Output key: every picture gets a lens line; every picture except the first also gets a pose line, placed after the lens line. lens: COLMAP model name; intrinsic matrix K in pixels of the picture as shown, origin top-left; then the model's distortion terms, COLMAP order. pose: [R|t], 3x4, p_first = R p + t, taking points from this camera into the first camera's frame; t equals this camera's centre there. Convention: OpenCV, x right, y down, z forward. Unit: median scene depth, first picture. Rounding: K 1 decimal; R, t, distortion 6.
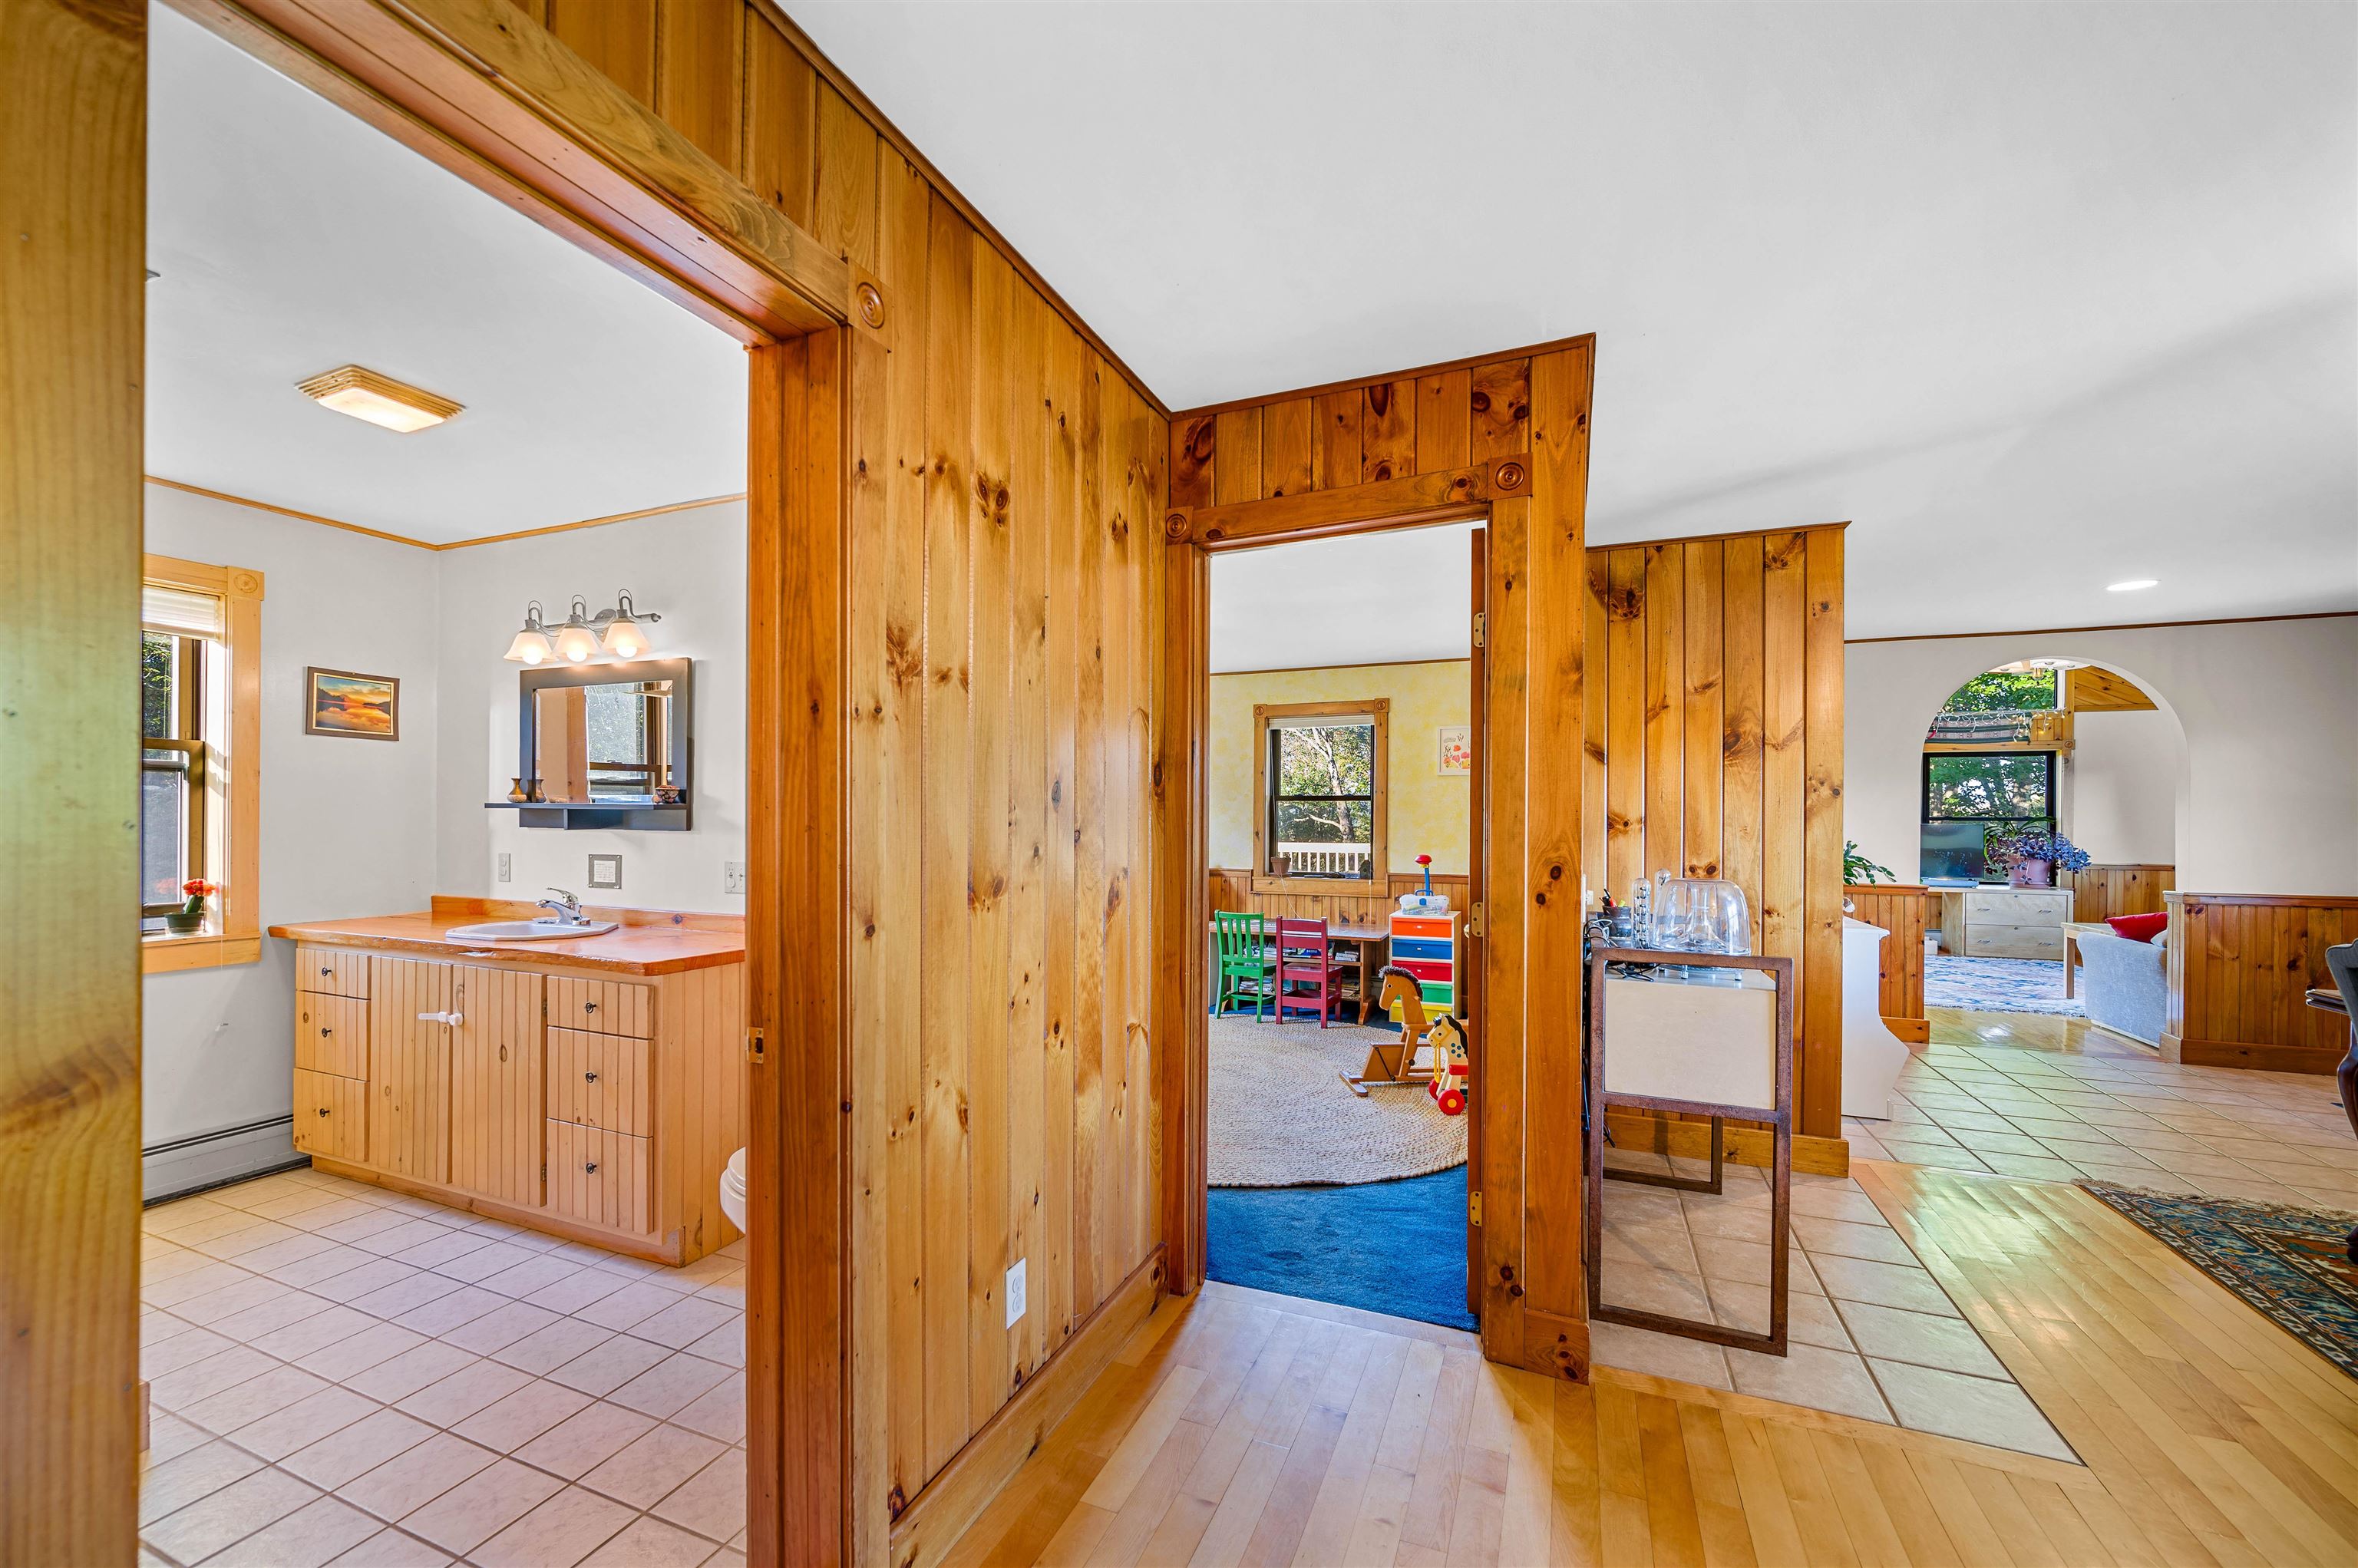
lens RADIAL K [[941.3, 0, 1161.5], [0, 941.3, 818.6], [0, 0, 1]] dist [0.000147, -0.000181]
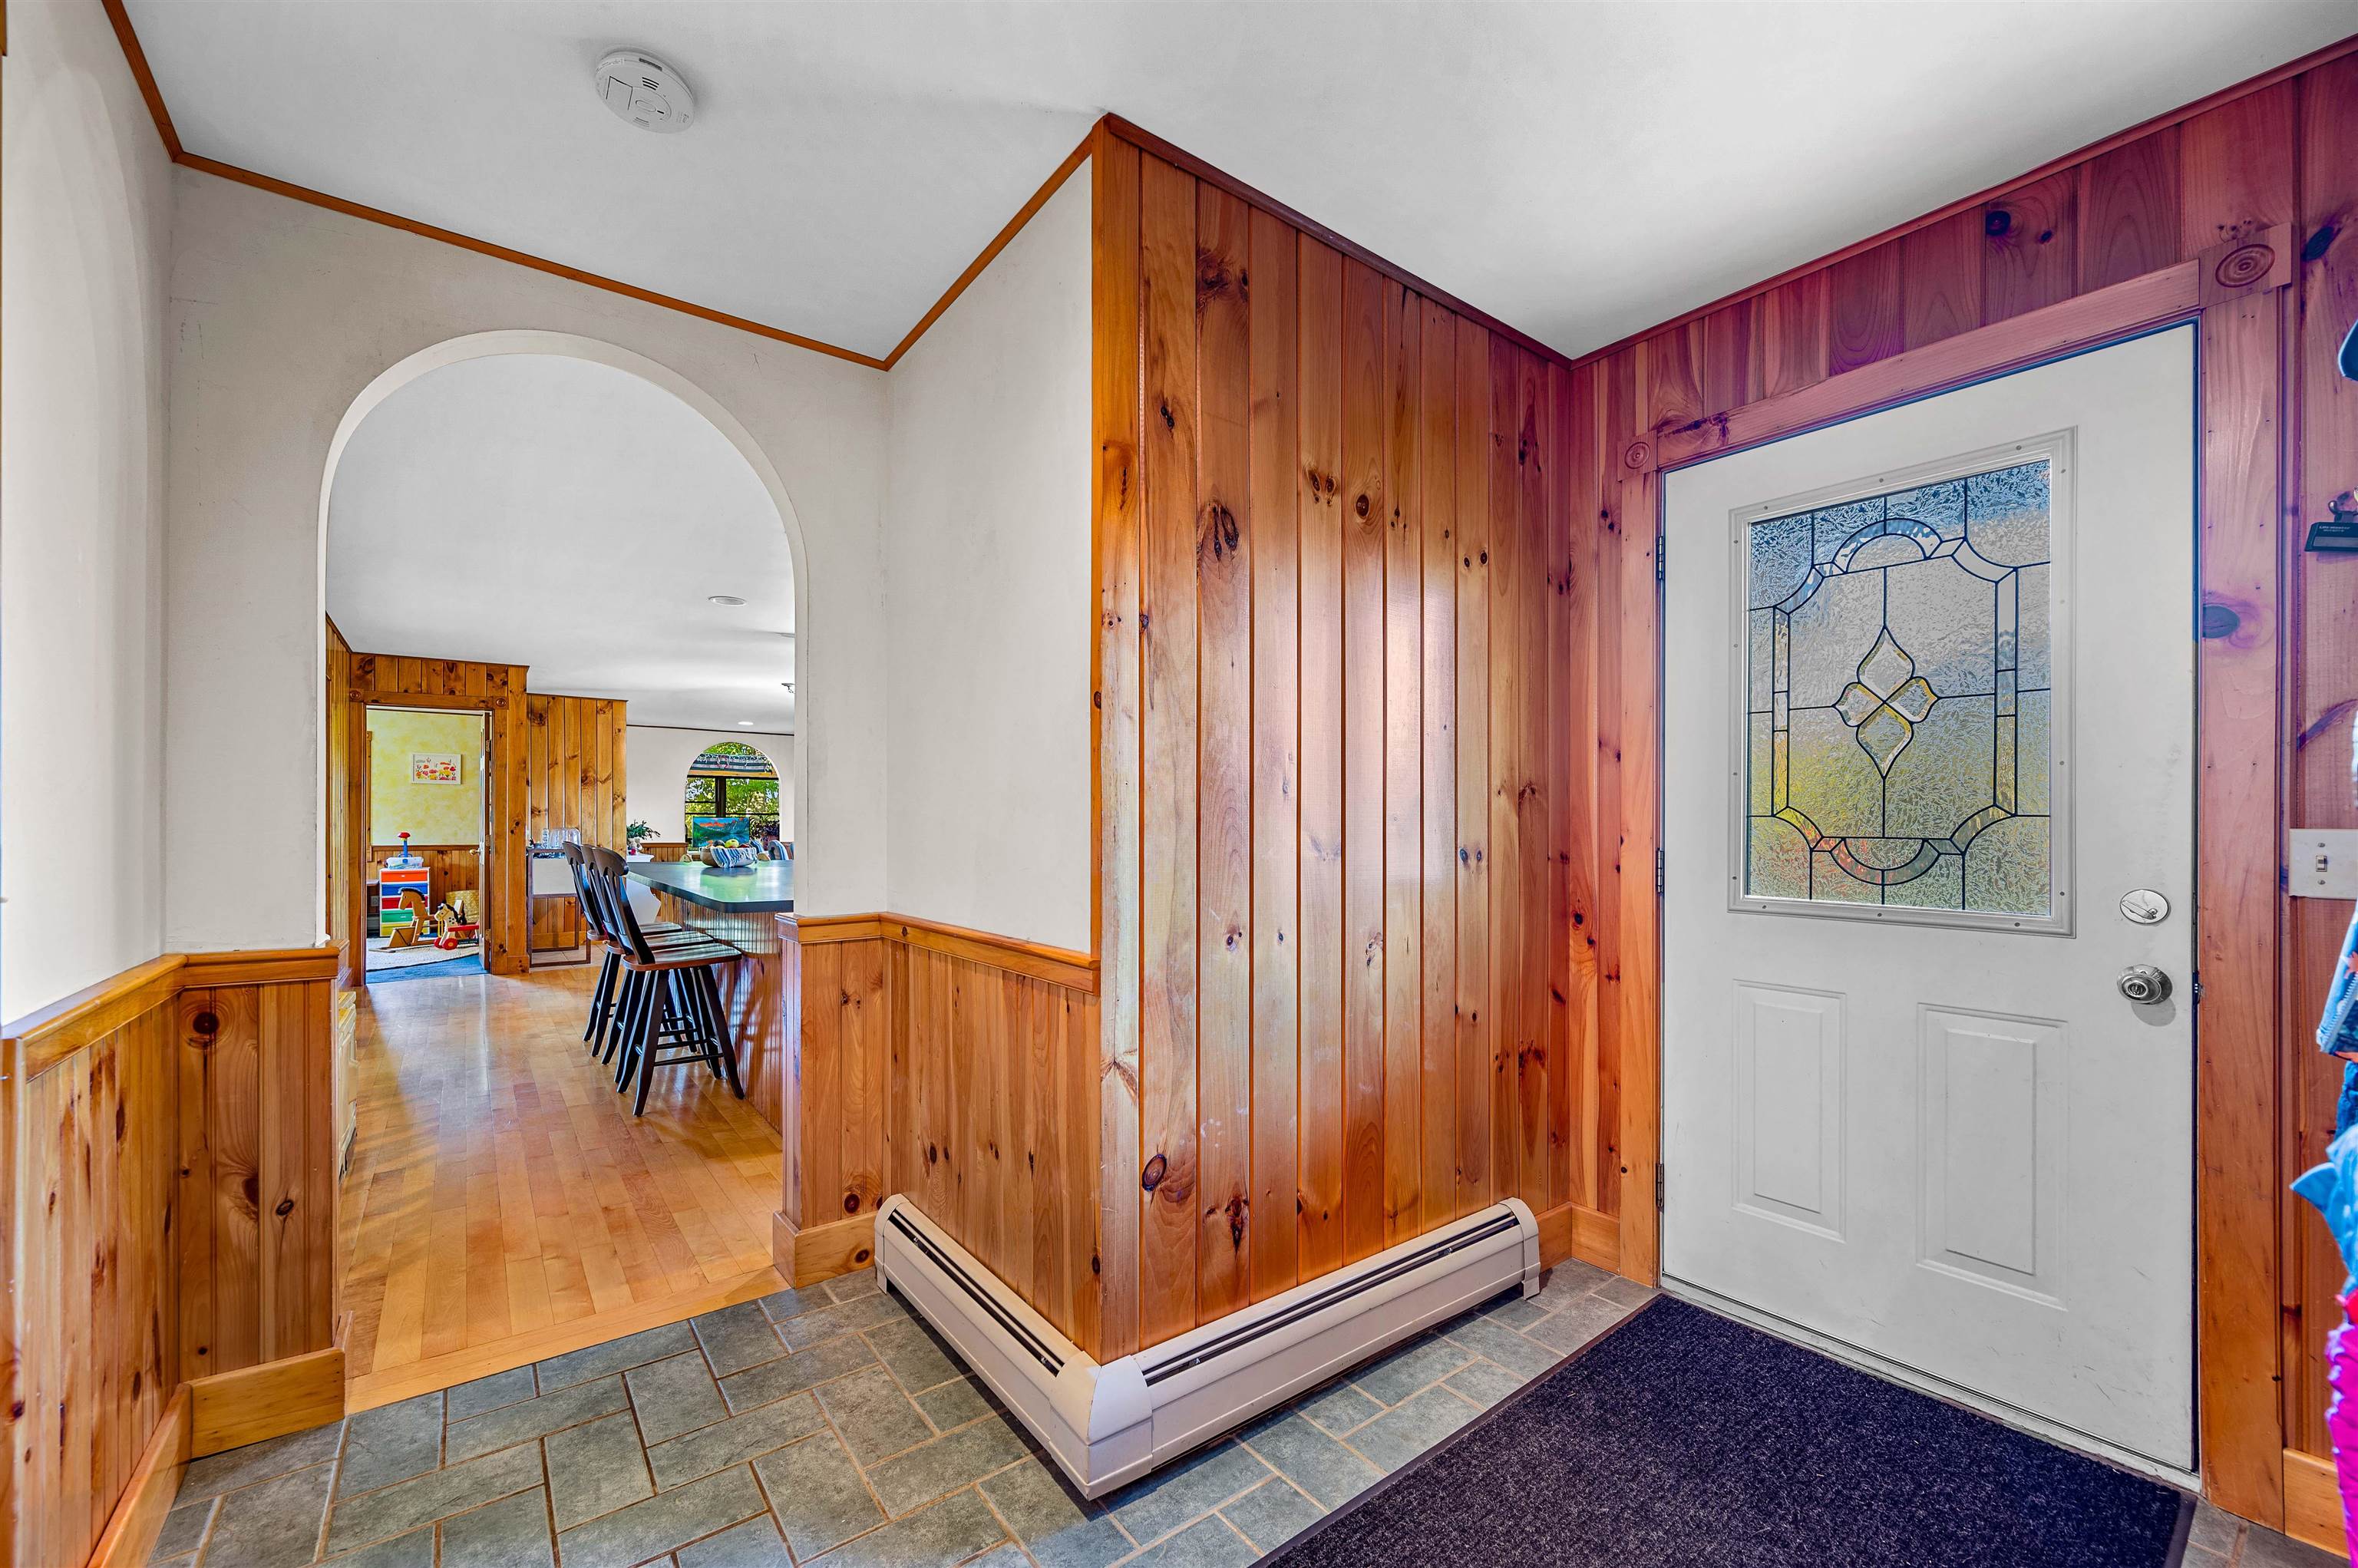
lens RADIAL K [[941.3, 0, 1161.5], [0, 941.3, 818.6], [0, 0, 1]] dist [0.000147, -0.000181]
pose [[0.504064, -0.002323, 0.863663, -0.402261], [-0.001035, 0.999994, 0.003294, 0.007140], [-0.863666, -0.002554, 0.504058, -0.814310]]
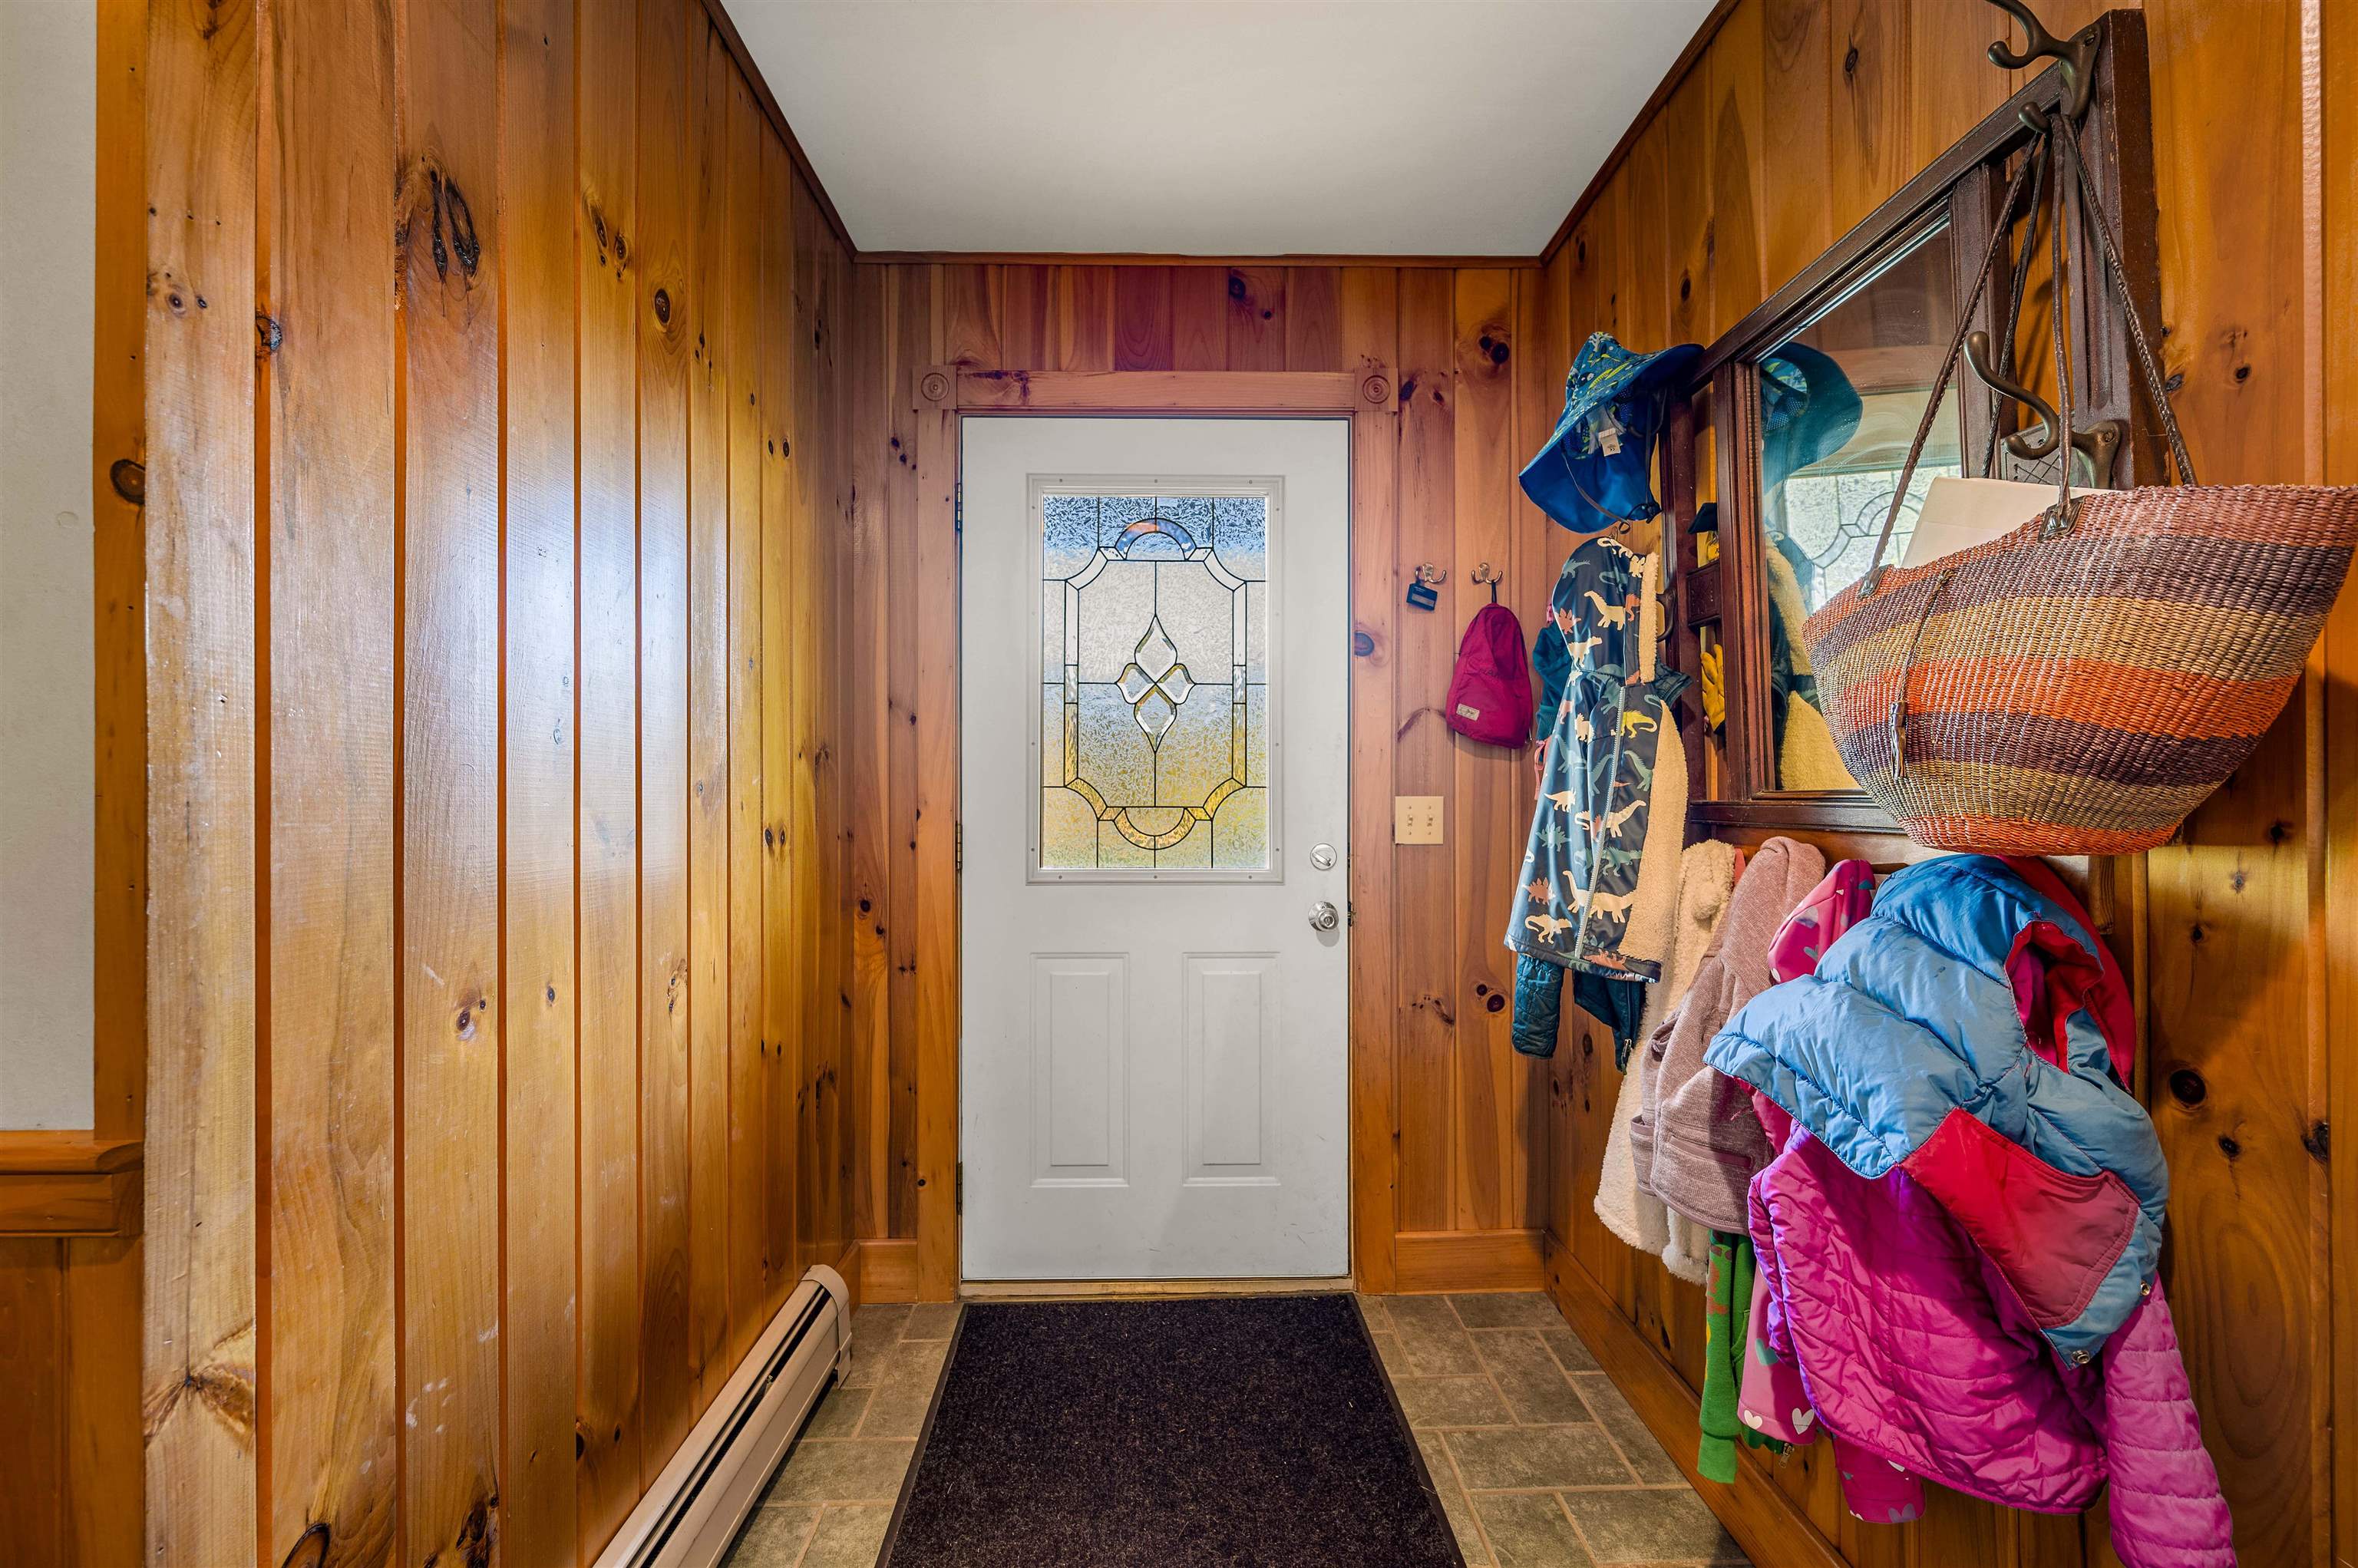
lens RADIAL K [[936.9, 0, 1178.0], [0, 936.9, 791.7], [0, 0, 1]] dist [-0.001130, -0.000067]
pose [[-0.410147, -0.002390, 0.912016, -0.336190], [-0.003158, 0.999994, 0.001200, 0.008257], [-0.912014, -0.002387, -0.410153, -0.741442]]
